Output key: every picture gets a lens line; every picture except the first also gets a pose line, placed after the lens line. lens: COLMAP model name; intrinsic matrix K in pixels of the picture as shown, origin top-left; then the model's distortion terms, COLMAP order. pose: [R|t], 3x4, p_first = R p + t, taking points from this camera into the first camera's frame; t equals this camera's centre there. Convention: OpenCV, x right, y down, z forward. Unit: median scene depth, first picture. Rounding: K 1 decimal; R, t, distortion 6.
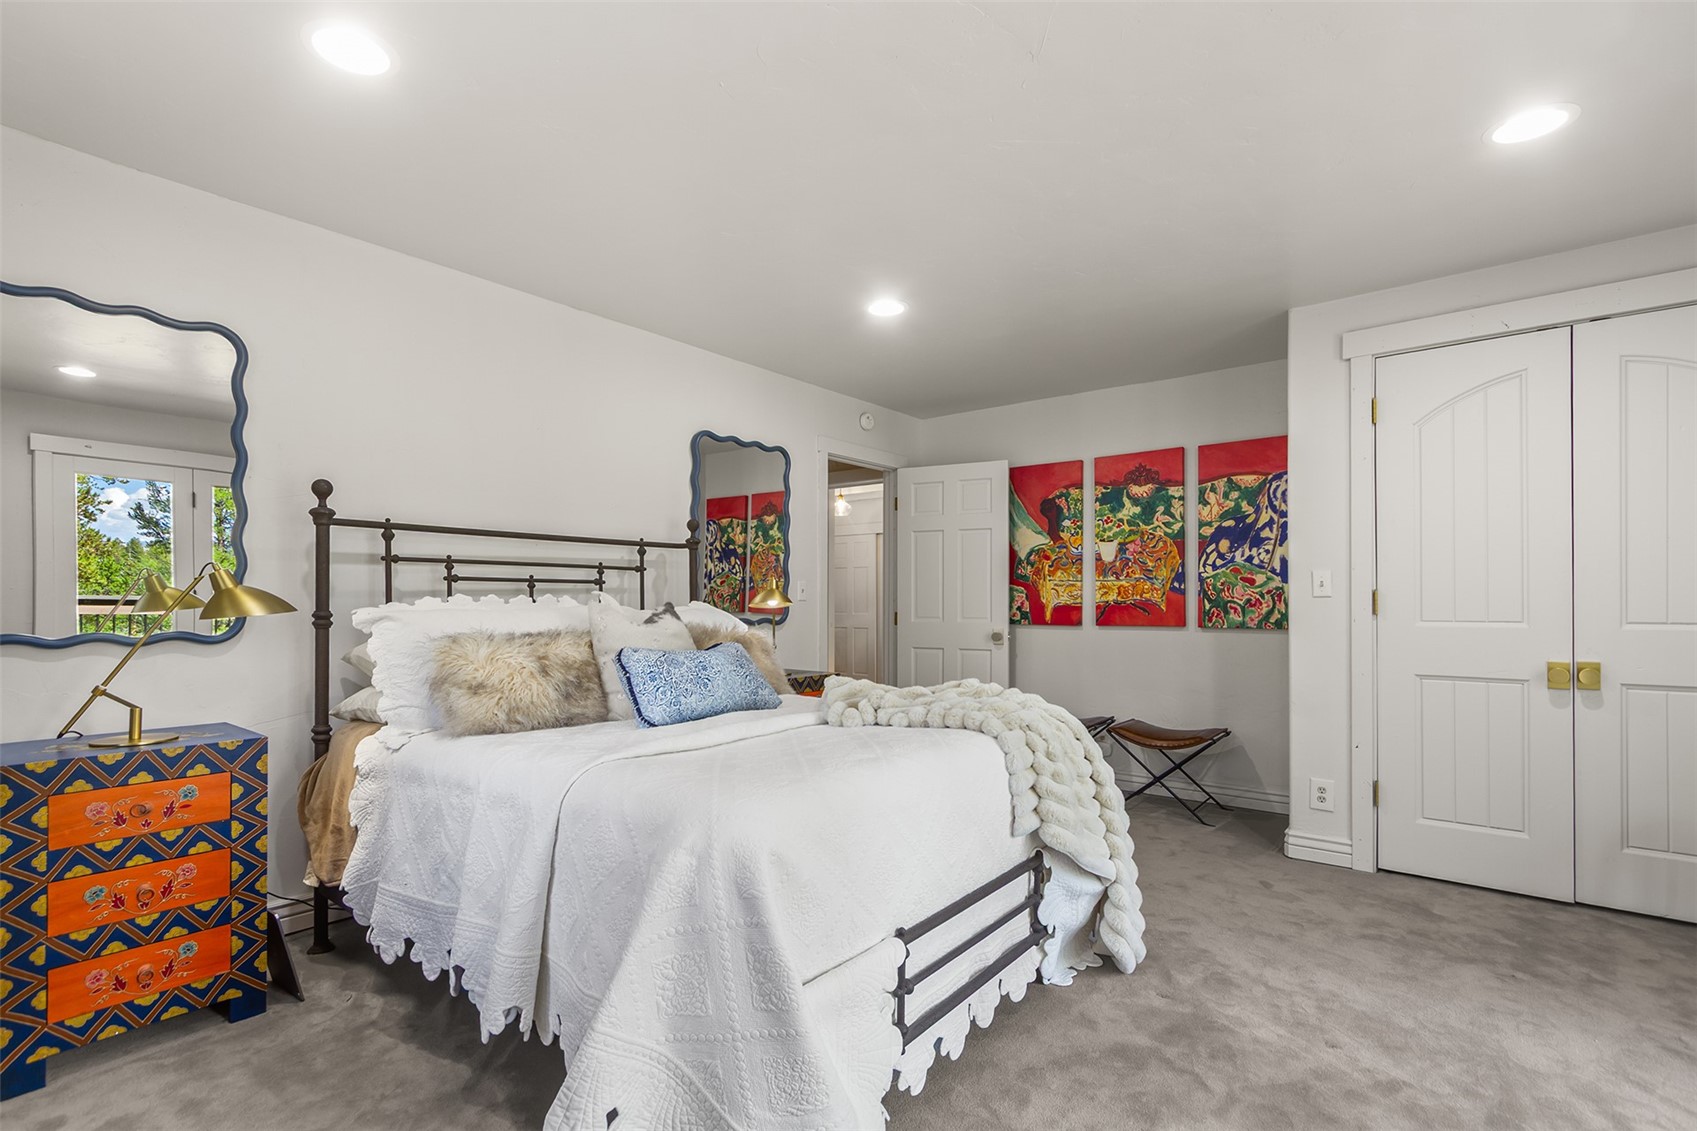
lens RADIAL K [[808.1, 0, 873.0], [0, 808.1, 589.6], [0, 0, 1]] dist [0.006967, -0.002656]
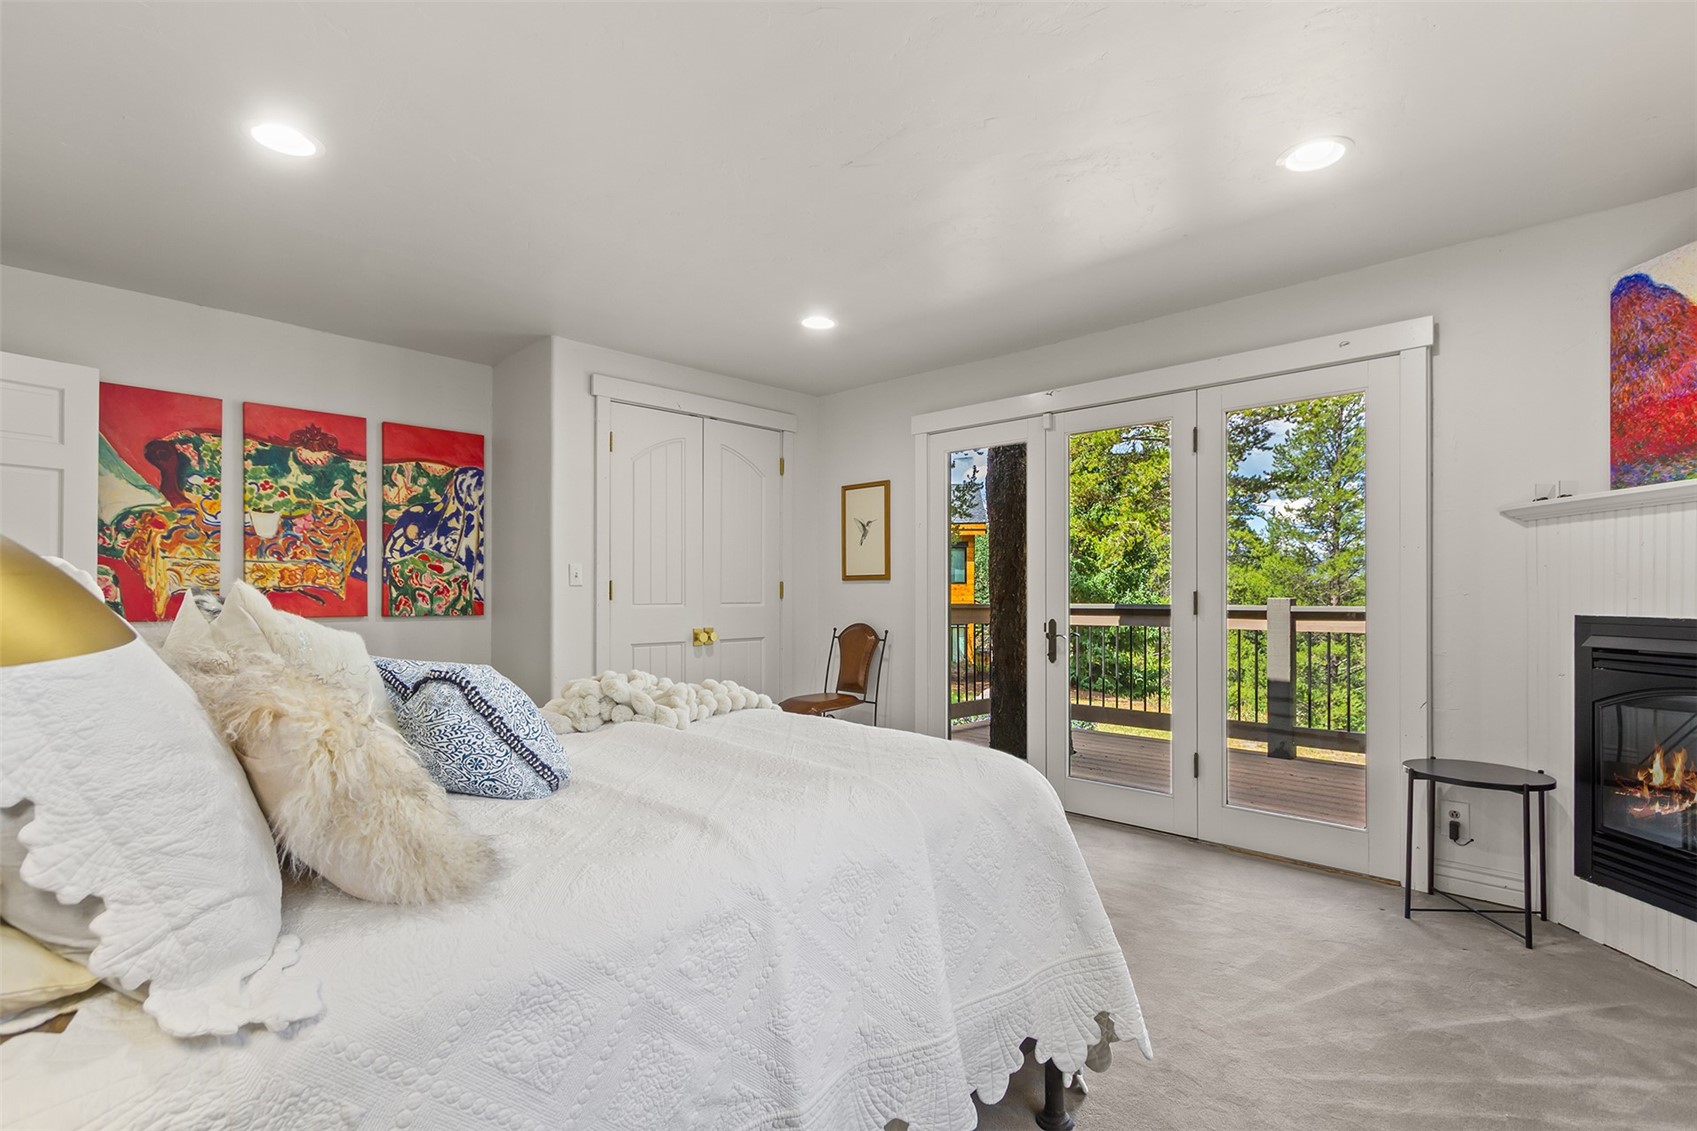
lens RADIAL K [[808.1, 0, 848.2], [0, 808.1, 575.6], [0, 0, 1]] dist [0.006967, -0.002656]
pose [[0.092762, 0.019384, 0.995500, -0.469861], [-0.021038, 0.999625, -0.017504, 0.004604], [-0.995466, -0.019319, 0.093135, 0.375976]]
